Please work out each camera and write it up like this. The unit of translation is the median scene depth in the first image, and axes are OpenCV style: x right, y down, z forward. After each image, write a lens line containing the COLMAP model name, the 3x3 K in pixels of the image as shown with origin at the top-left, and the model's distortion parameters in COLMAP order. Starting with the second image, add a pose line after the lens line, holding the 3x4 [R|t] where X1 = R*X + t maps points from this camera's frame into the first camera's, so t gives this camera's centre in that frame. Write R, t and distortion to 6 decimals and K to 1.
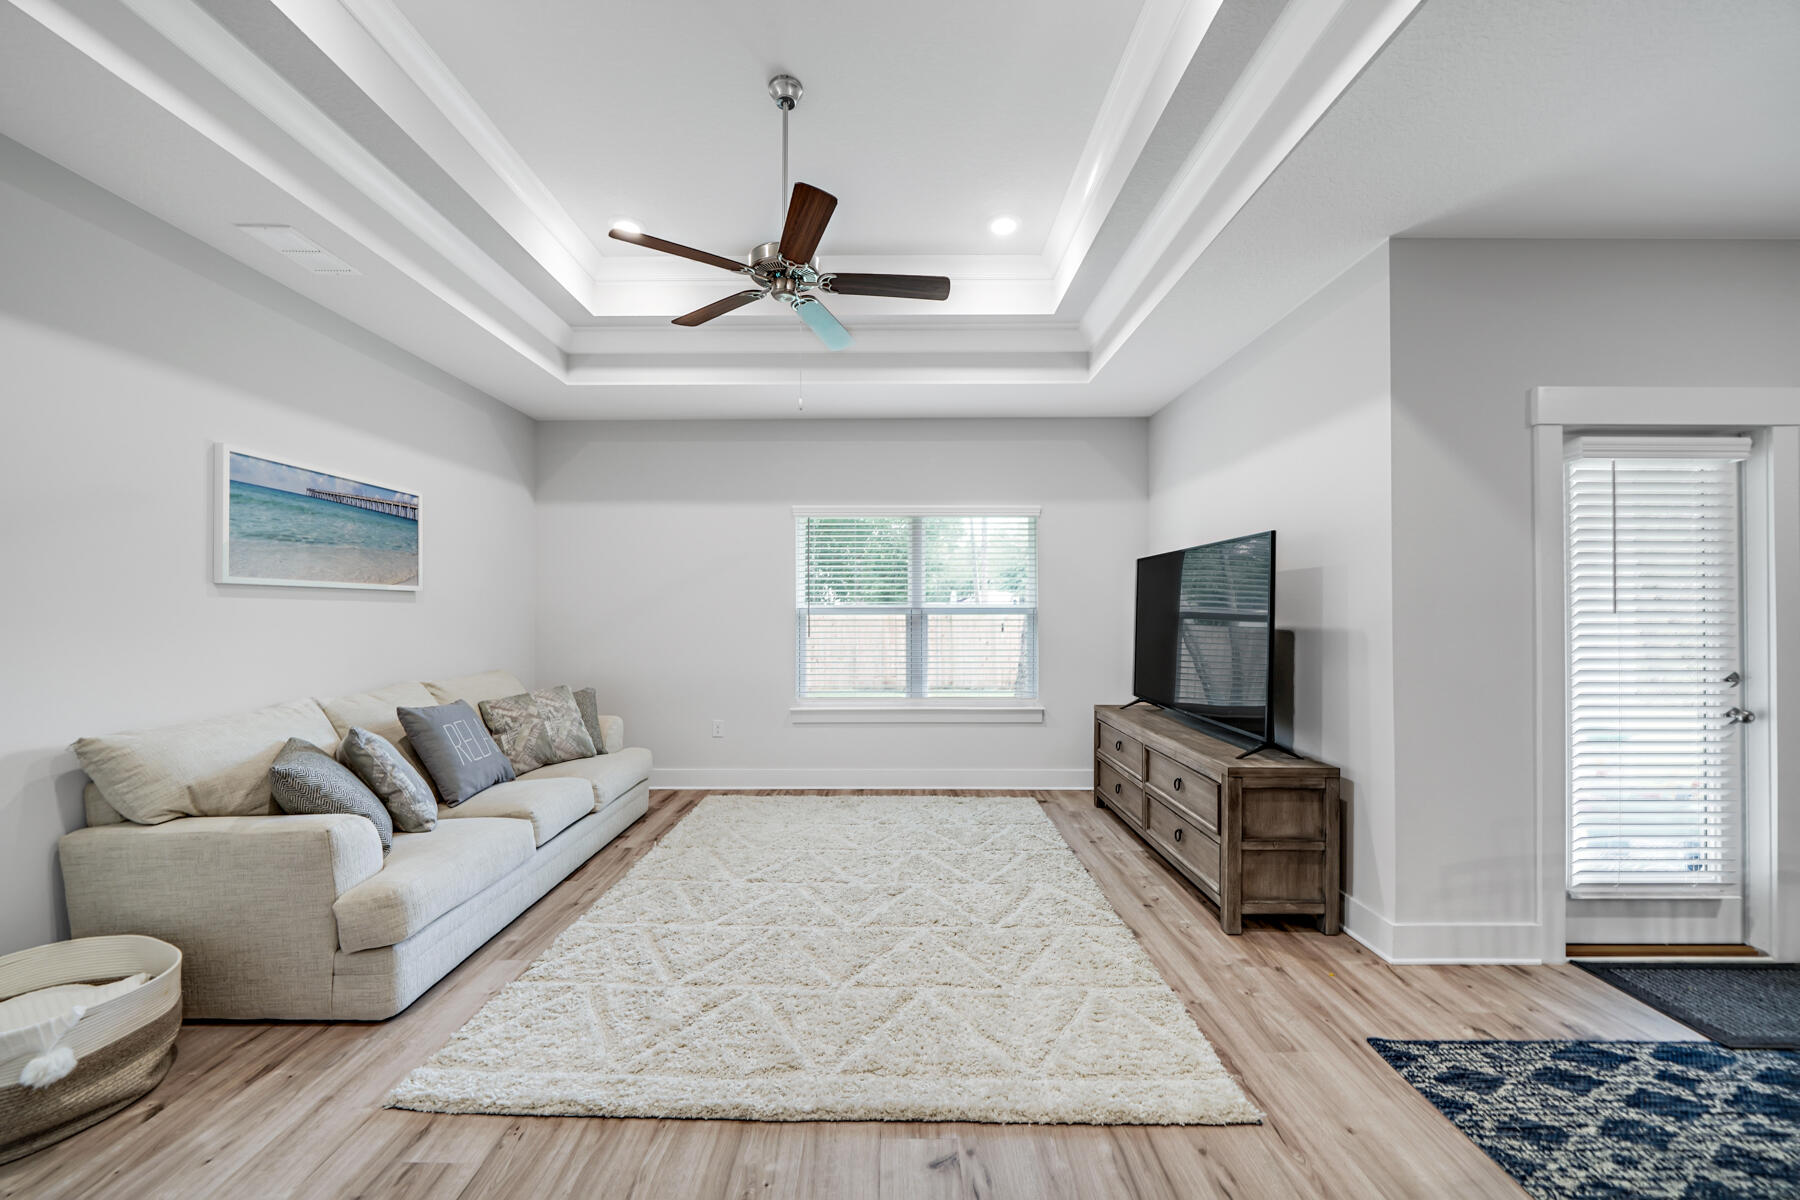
lens RADIAL K [[677.1, 0, 895.9], [0, 677.1, 605.1], [0, 0, 1]] dist [-0.001281, 0.000061]
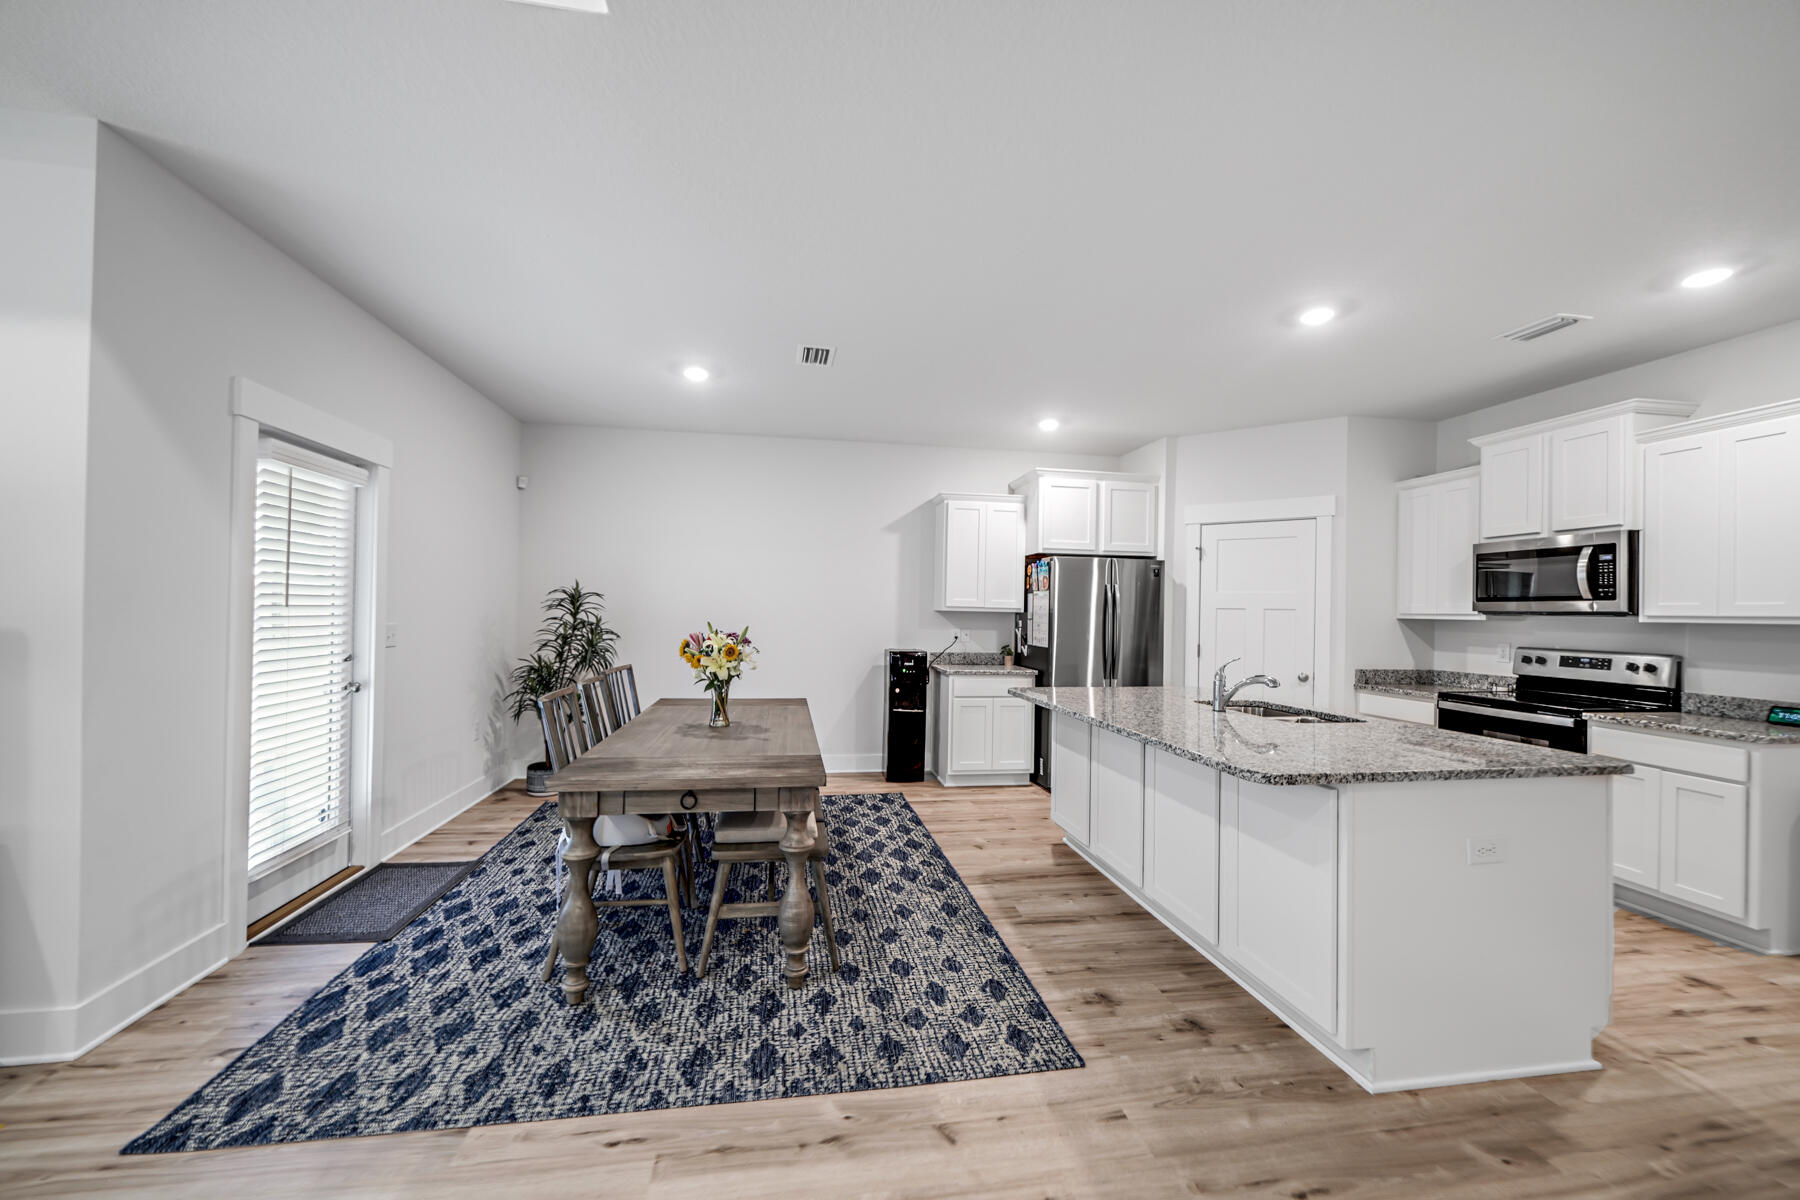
lens RADIAL K [[684.3, 0, 894.0], [0, 684.3, 604.4], [0, 0, 1]] dist [-0.002888, -0.000061]
pose [[-0.164383, 0.005613, 0.986381, -0.191220], [-0.025728, 0.999619, -0.009976, -0.005445], [-0.986061, -0.027018, -0.164176, 0.219558]]
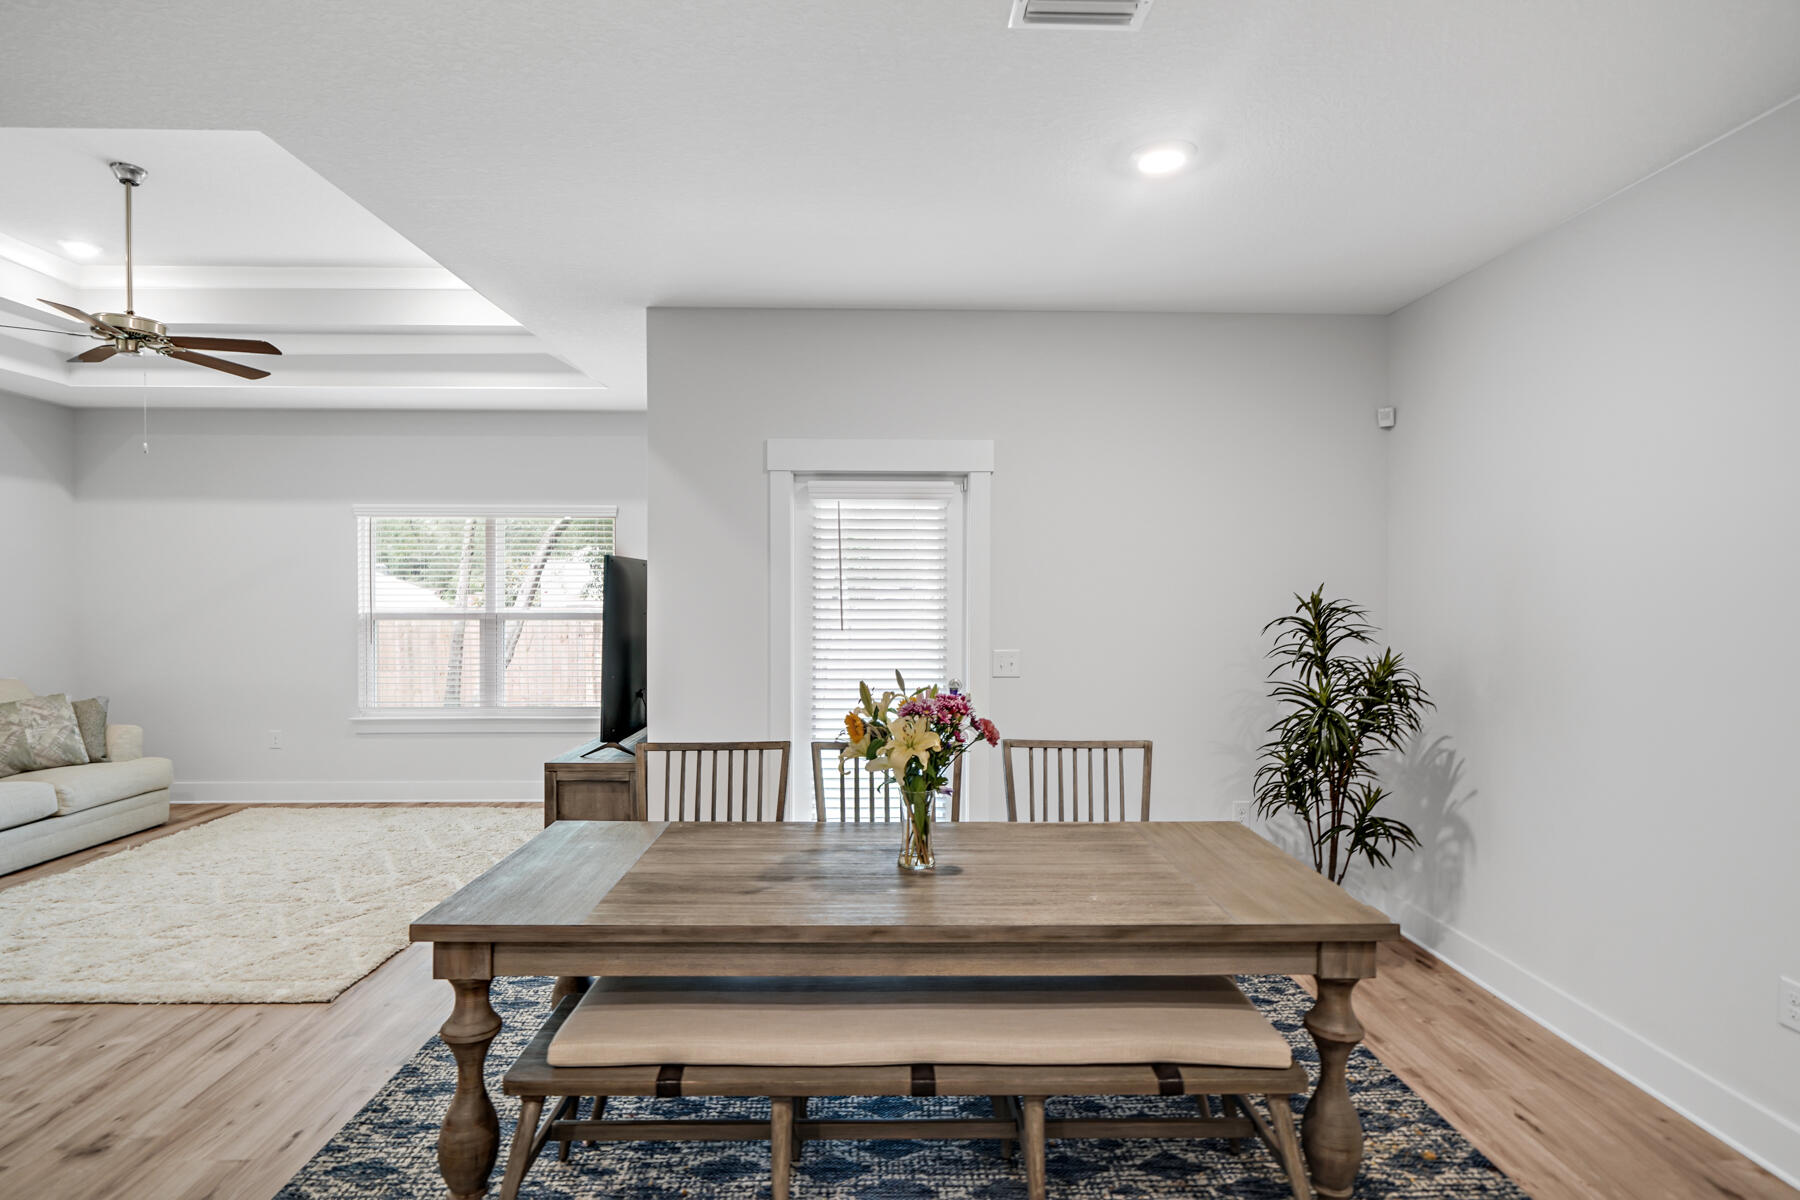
lens RADIAL K [[955.2, 0, 897.5], [0, 955.2, 603.7], [0, 0, 1]] dist [0.020549, 0.000298]
pose [[0.999995, 0.002150, 0.002395, 1.192158], [-0.002190, 0.999853, 0.017007, -0.065167], [-0.002359, -0.017012, 0.999853, -0.687362]]
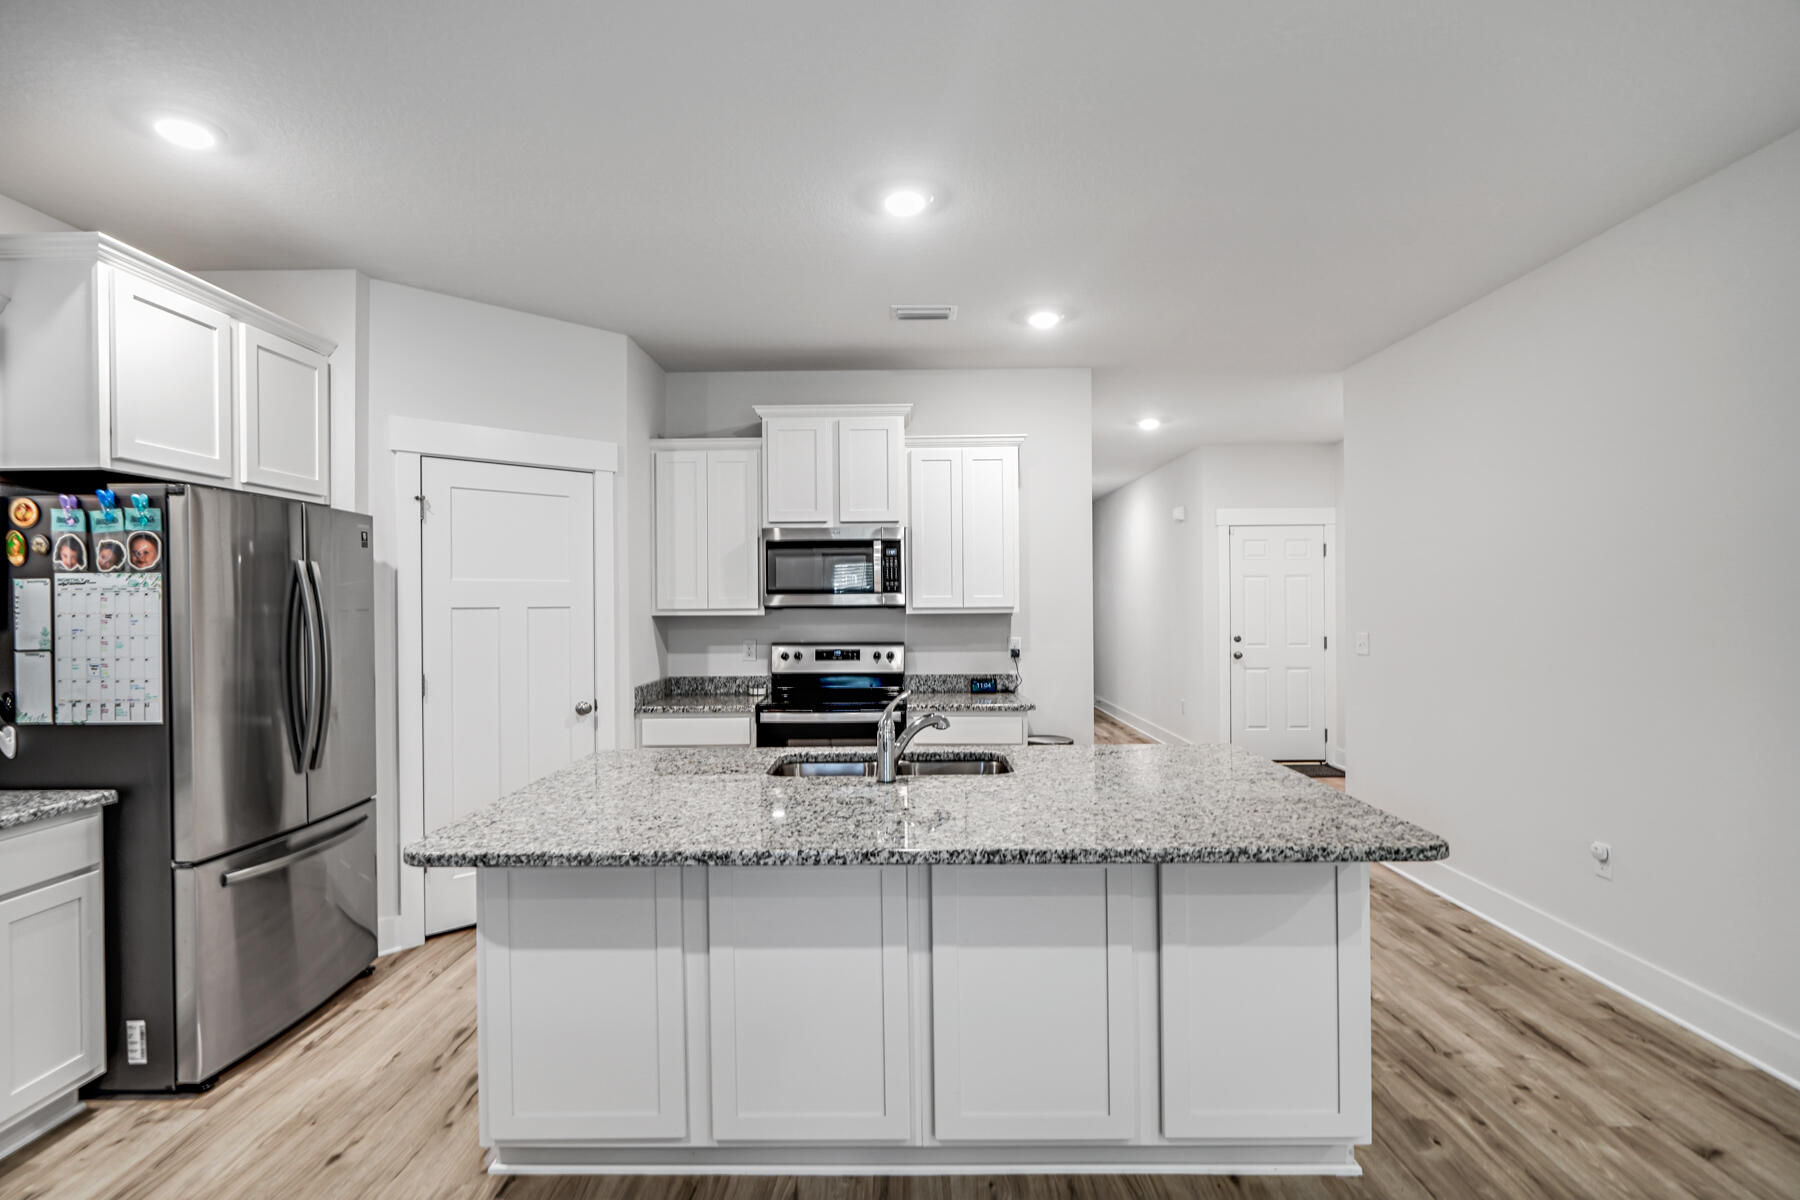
lens RADIAL K [[881.6, 0, 888.3], [0, 881.6, 603.6], [0, 0, 1]] dist [-0.000539, -0.000344]
pose [[-0.999920, 0.006193, 0.011025, 0.900073], [0.006127, 0.999963, -0.006066, -0.032593], [-0.011062, -0.005998, -0.999921, 0.413690]]
